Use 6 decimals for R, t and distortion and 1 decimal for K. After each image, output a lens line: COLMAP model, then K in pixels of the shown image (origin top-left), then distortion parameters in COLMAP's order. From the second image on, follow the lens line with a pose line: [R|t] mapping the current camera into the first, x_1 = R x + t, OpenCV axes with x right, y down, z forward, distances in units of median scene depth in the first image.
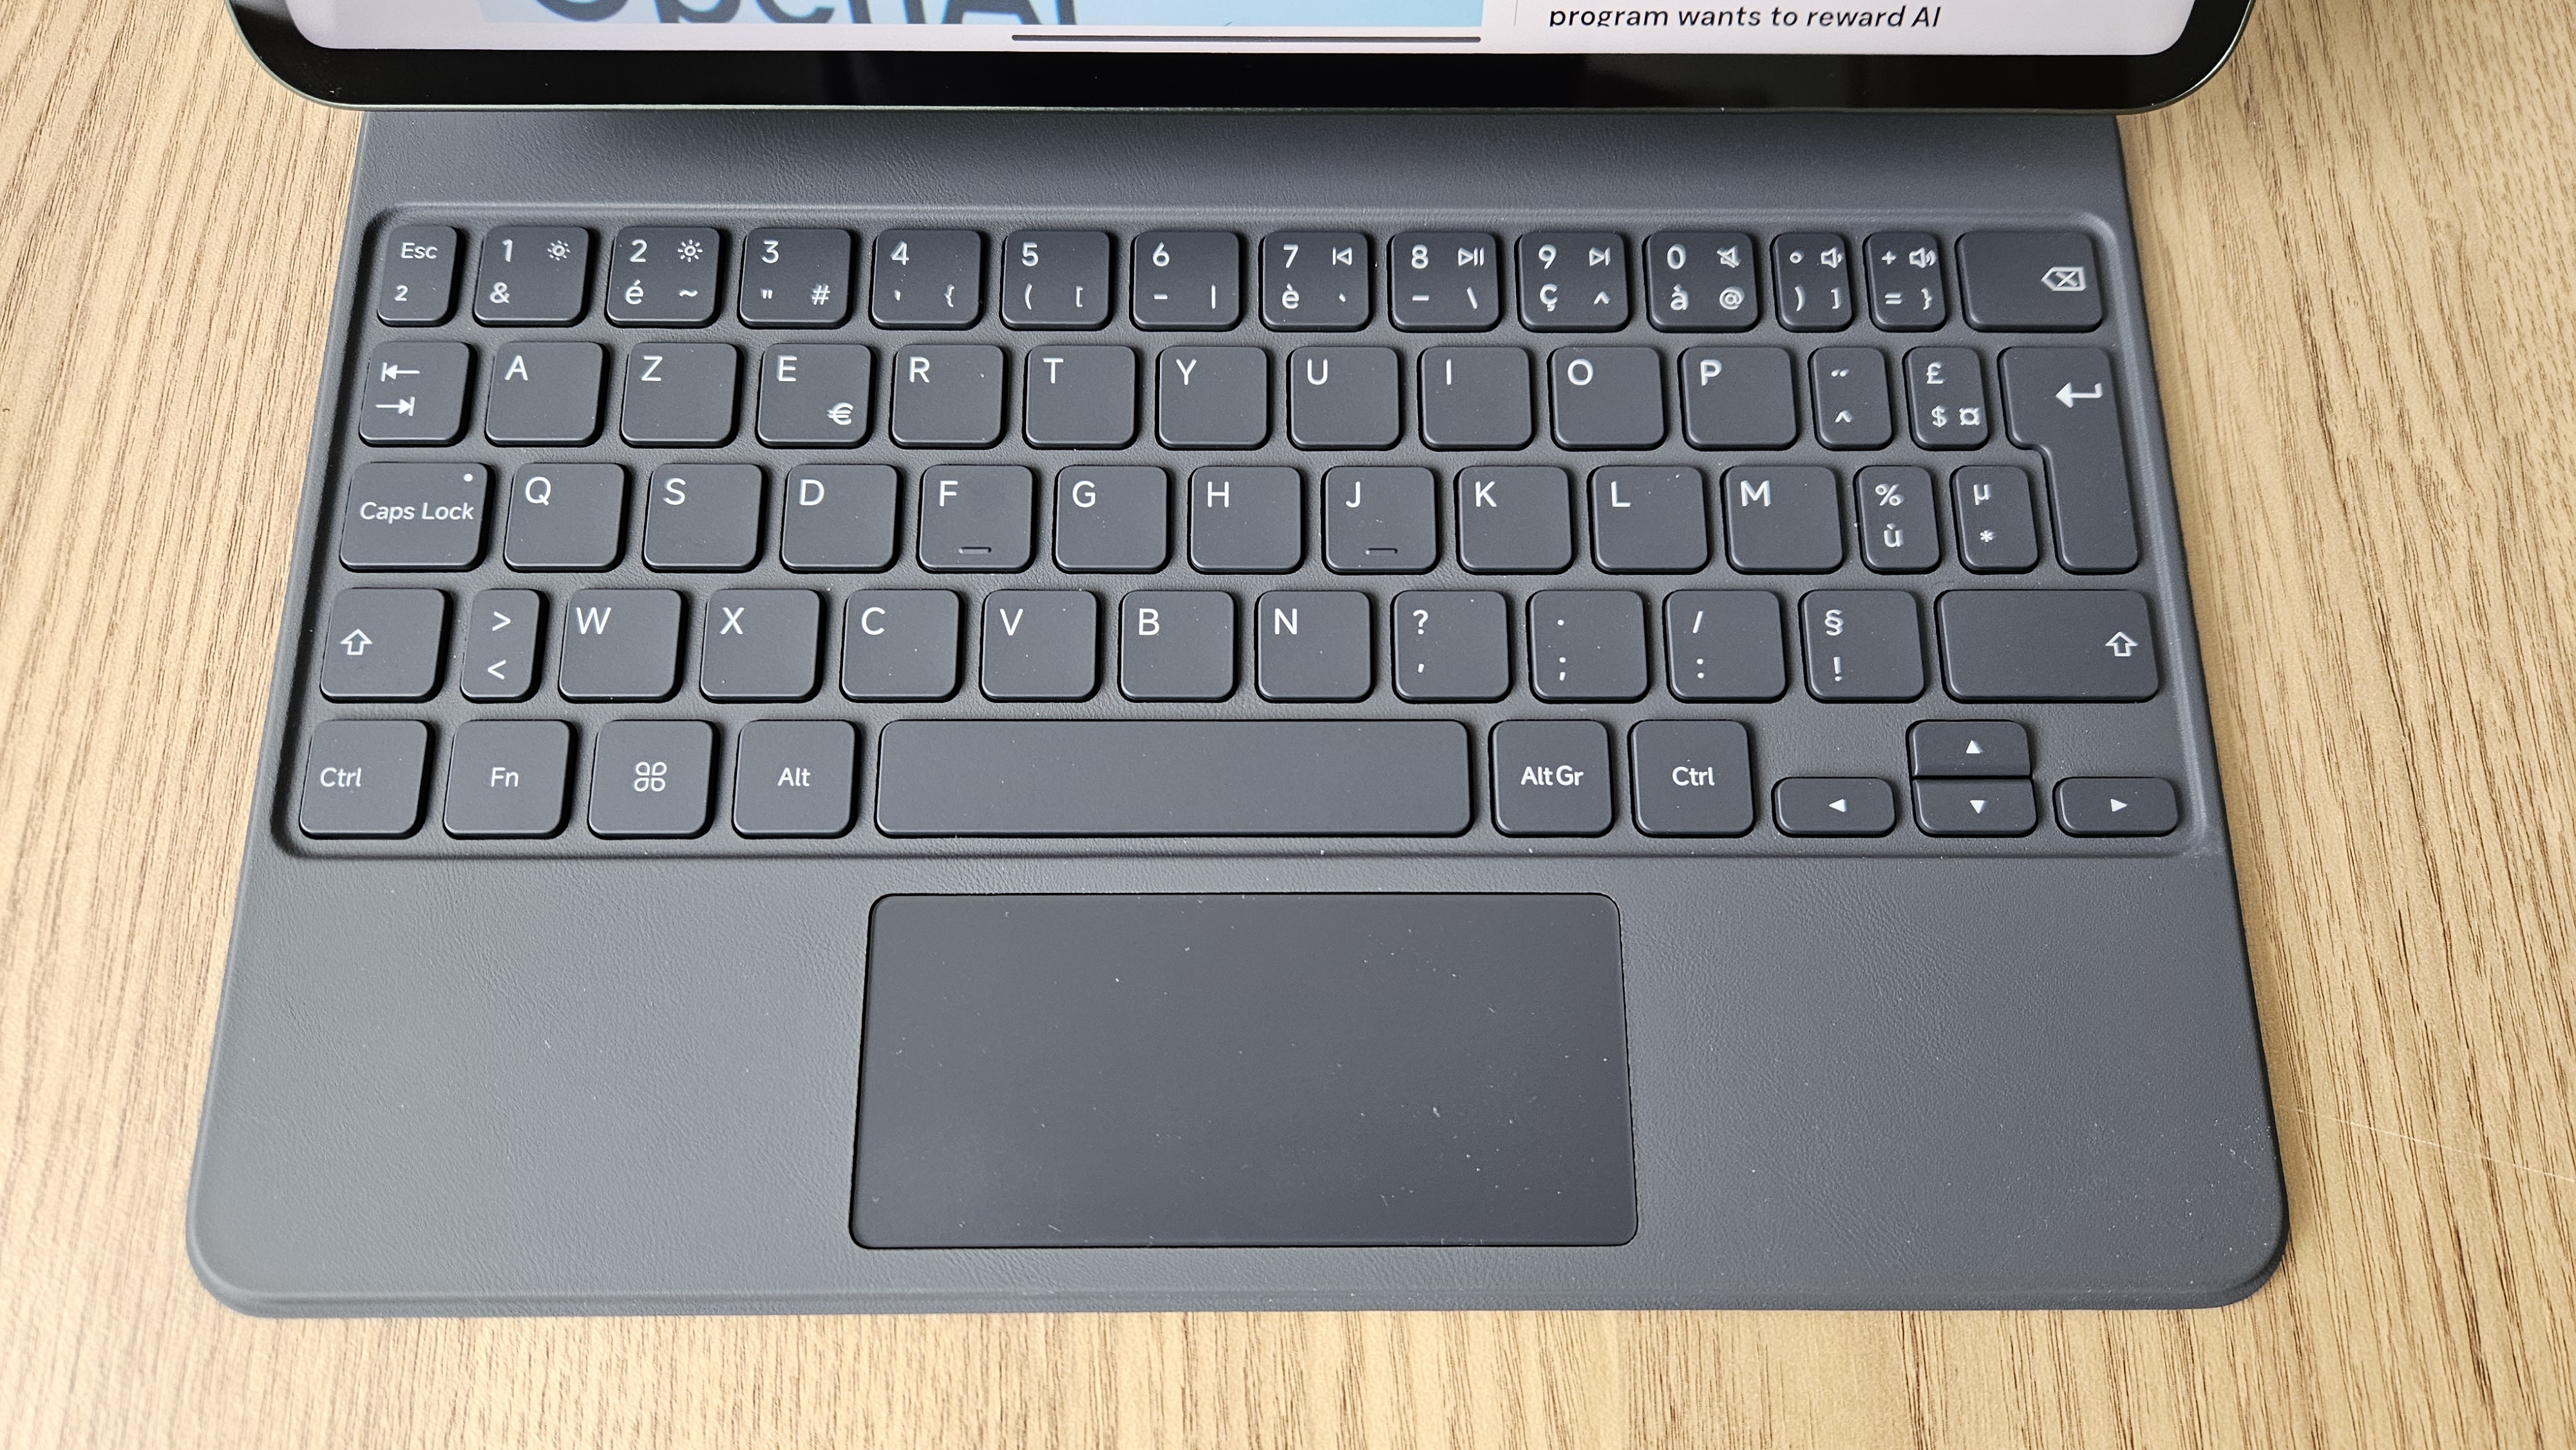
lens RADIAL K [[1760.8, 0, 1273.5], [0, 1760.8, 724.8], [0, 0, 1]] dist [0.011709, -0.020437]
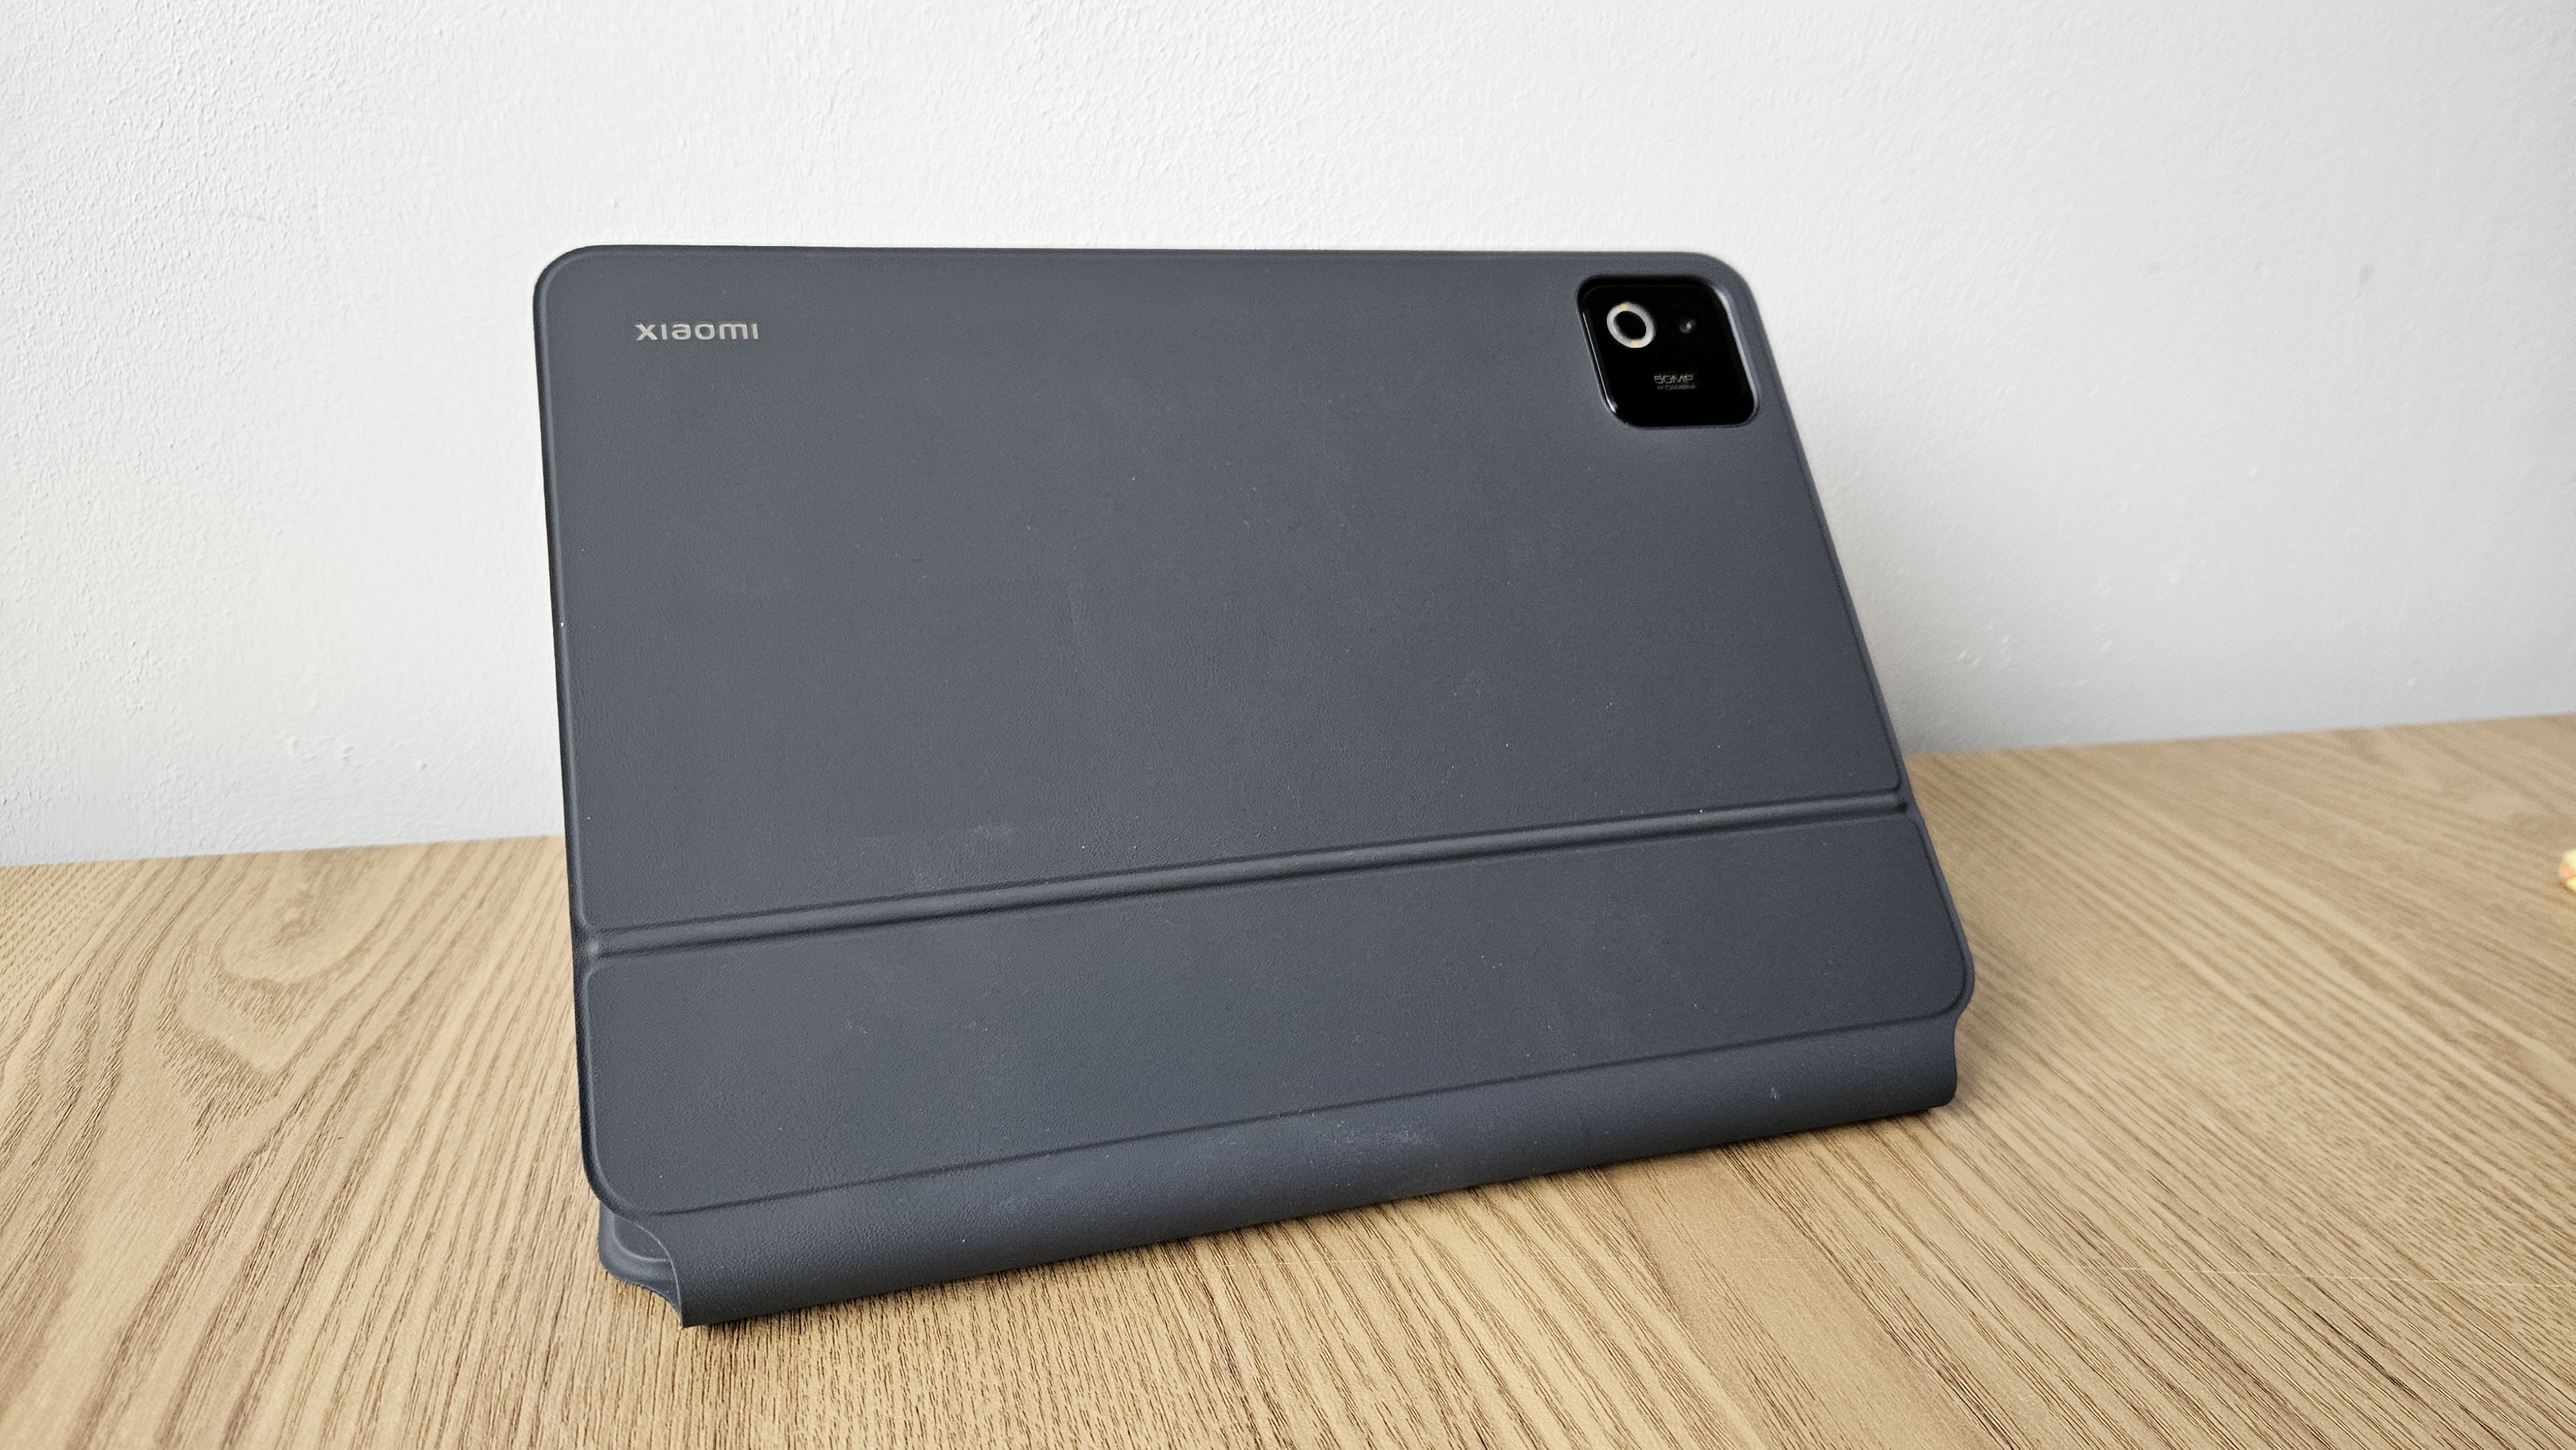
lens RADIAL K [[1760.8, 0, 1235.4], [0, 1760.8, 725.6], [0, 0, 1]] dist [0.011709, -0.020437]
pose [[0.975358, -0.062081, 0.211713, -0.334963], [0.205491, 0.604920, -0.769314, 0.776281], [-0.080309, 0.793862, 0.602771, -0.077798]]
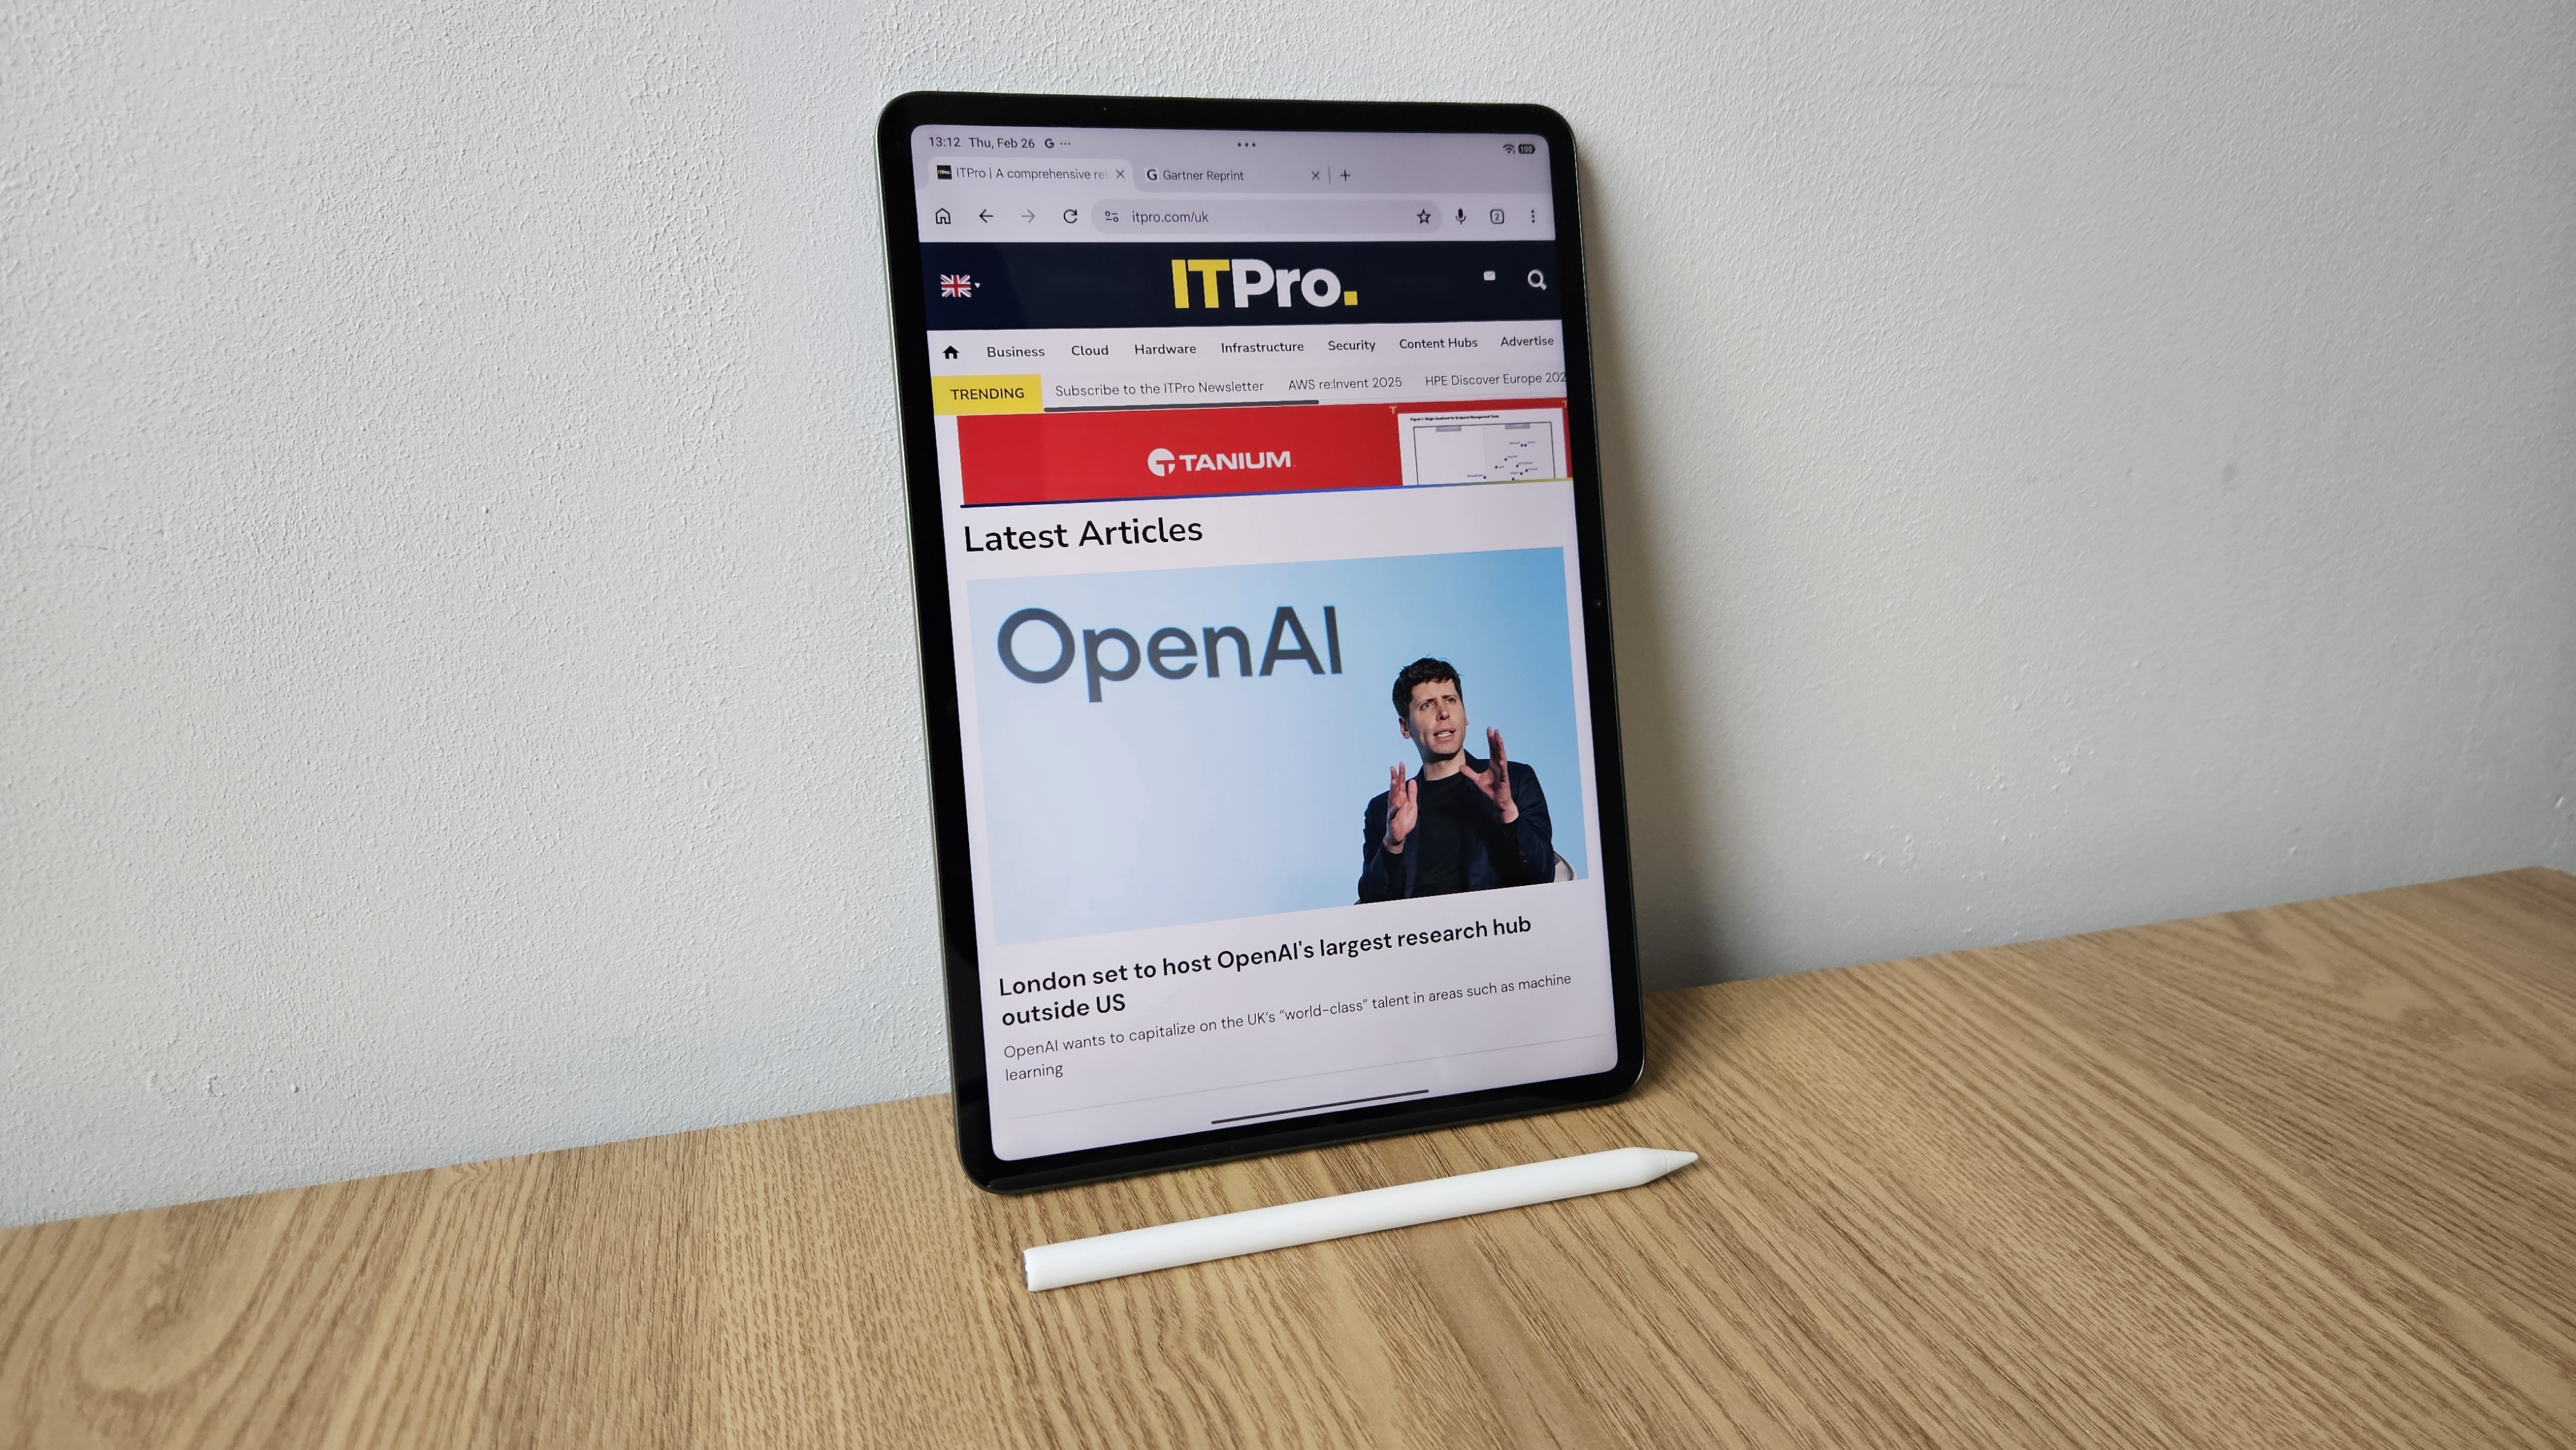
lens RADIAL K [[1760.8, 0, 1252.2], [0, 1760.8, 716.9], [0, 0, 1]] dist [0.011709, -0.020437]
pose [[0.955166, -0.096890, 0.279768, -0.323789], [0.284104, 0.565877, -0.773994, 0.611941], [-0.083322, 0.818777, 0.568034, -0.239655]]
